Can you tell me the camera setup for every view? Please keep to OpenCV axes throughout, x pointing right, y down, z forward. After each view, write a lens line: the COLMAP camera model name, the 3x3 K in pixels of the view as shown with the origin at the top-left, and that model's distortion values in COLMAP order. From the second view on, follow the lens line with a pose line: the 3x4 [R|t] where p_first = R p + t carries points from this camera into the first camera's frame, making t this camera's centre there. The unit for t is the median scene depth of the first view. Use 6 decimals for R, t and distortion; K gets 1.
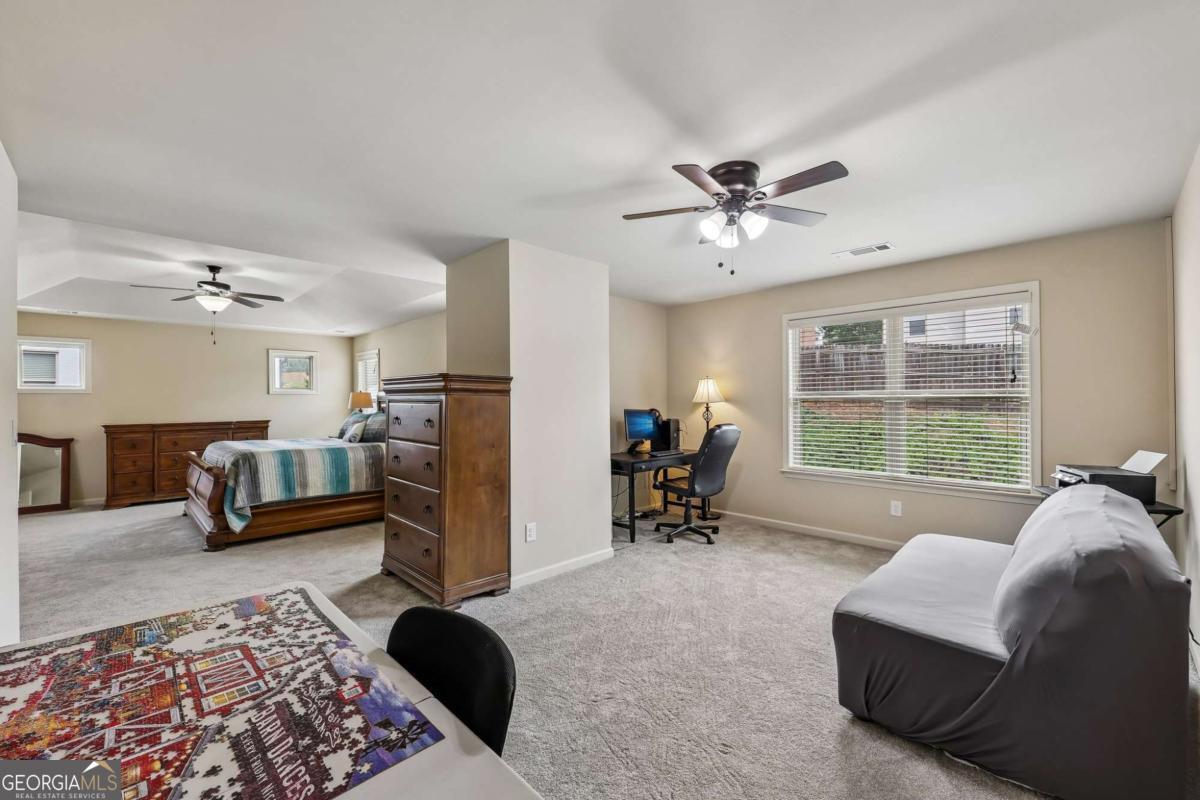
lens RADIAL K [[480.6, 0, 595.7], [0, 480.6, 396.5], [0, 0, 1]] dist [-0.004568, 0.000967]
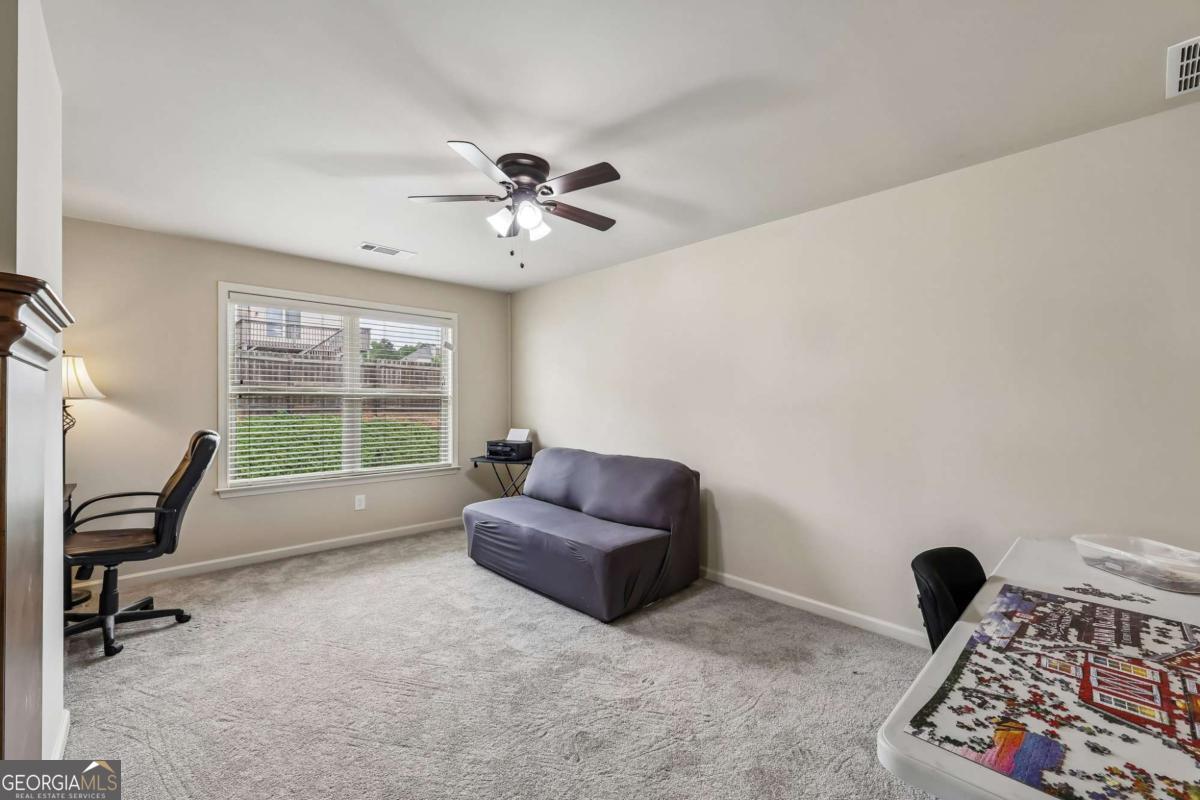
lens RADIAL K [[480.6, 0, 602.0], [0, 480.6, 393.1], [0, 0, 1]] dist [-0.004568, 0.000967]
pose [[0.037856, 0.018800, 0.999106, -1.429405], [-0.009036, 0.999789, -0.018470, 0.047983], [-0.999242, -0.008328, 0.038017, 1.623604]]
